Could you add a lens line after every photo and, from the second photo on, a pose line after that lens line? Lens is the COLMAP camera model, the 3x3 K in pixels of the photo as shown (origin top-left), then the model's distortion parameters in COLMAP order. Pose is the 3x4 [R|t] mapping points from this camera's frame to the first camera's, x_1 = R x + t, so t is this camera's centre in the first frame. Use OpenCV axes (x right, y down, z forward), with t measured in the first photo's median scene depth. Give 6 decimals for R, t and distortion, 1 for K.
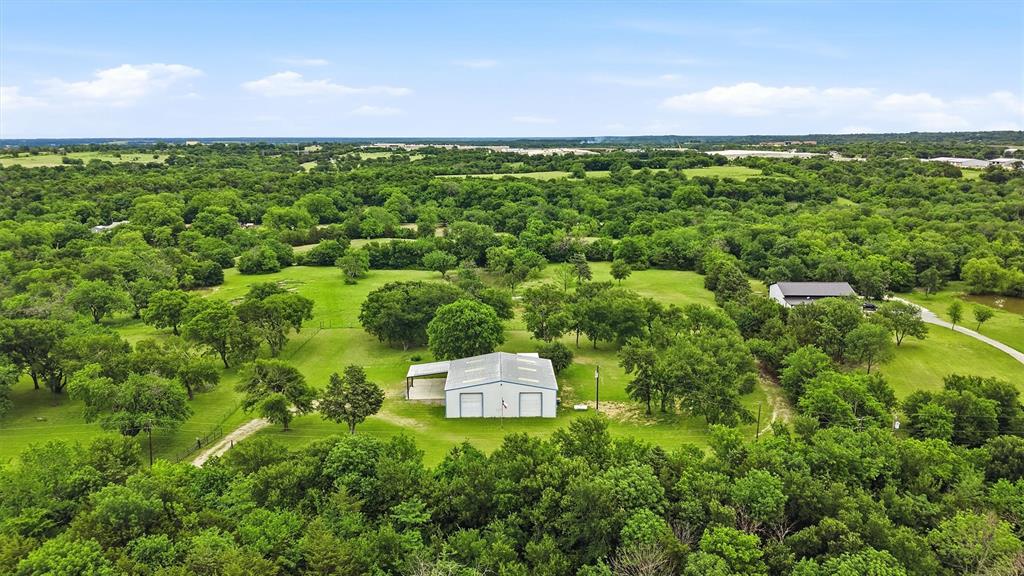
lens RADIAL K [[693.8, 0, 498.3], [0, 693.8, 291.2], [0, 0, 1]] dist [0.007287, -0.001092]
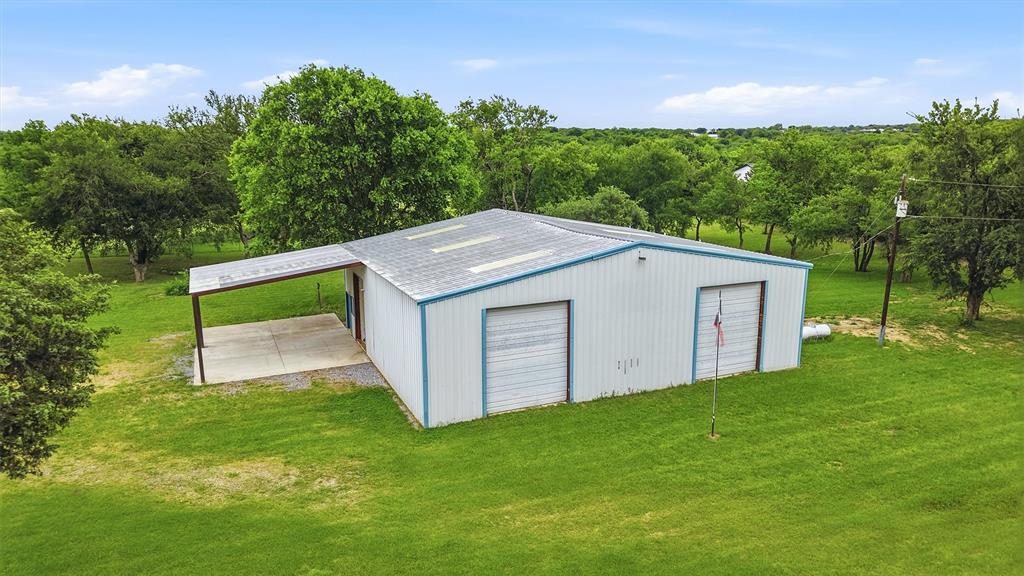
lens RADIAL K [[693.8, 0, 498.3], [0, 693.8, 291.2], [0, 0, 1]] dist [0.007287, -0.001092]
pose [[0.917155, -0.079754, 0.390469, -0.129602], [0.095828, 0.995159, -0.021825, 0.139879], [-0.386838, 0.057435, 0.920357, 0.750558]]
